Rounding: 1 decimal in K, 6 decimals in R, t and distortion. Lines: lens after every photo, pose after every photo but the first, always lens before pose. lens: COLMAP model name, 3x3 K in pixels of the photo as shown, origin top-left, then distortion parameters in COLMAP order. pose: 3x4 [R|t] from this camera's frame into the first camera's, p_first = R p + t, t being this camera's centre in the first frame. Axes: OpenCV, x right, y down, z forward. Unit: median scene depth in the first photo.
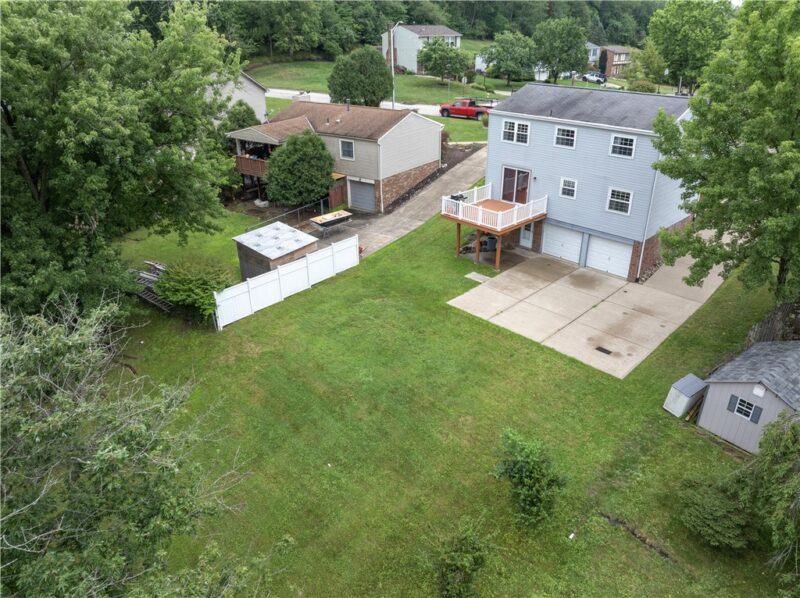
lens RADIAL K [[568.7, 0, 400.0], [0, 568.7, 299.0], [0, 0, 1]] dist [-0.032319, -0.001004]
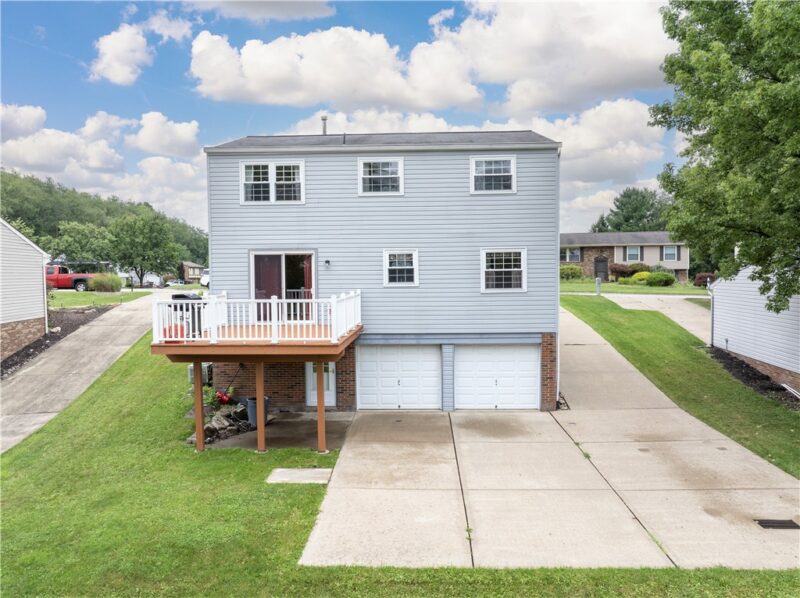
lens RADIAL K [[568.7, 0, 400.0], [0, 568.7, 299.0], [0, 0, 1]] dist [-0.032319, -0.001004]
pose [[0.726933, -0.032367, 0.685945, -0.068165], [0.308844, 0.907573, -0.284475, -0.016493], [-0.613338, 0.418644, 0.669742, 0.631483]]
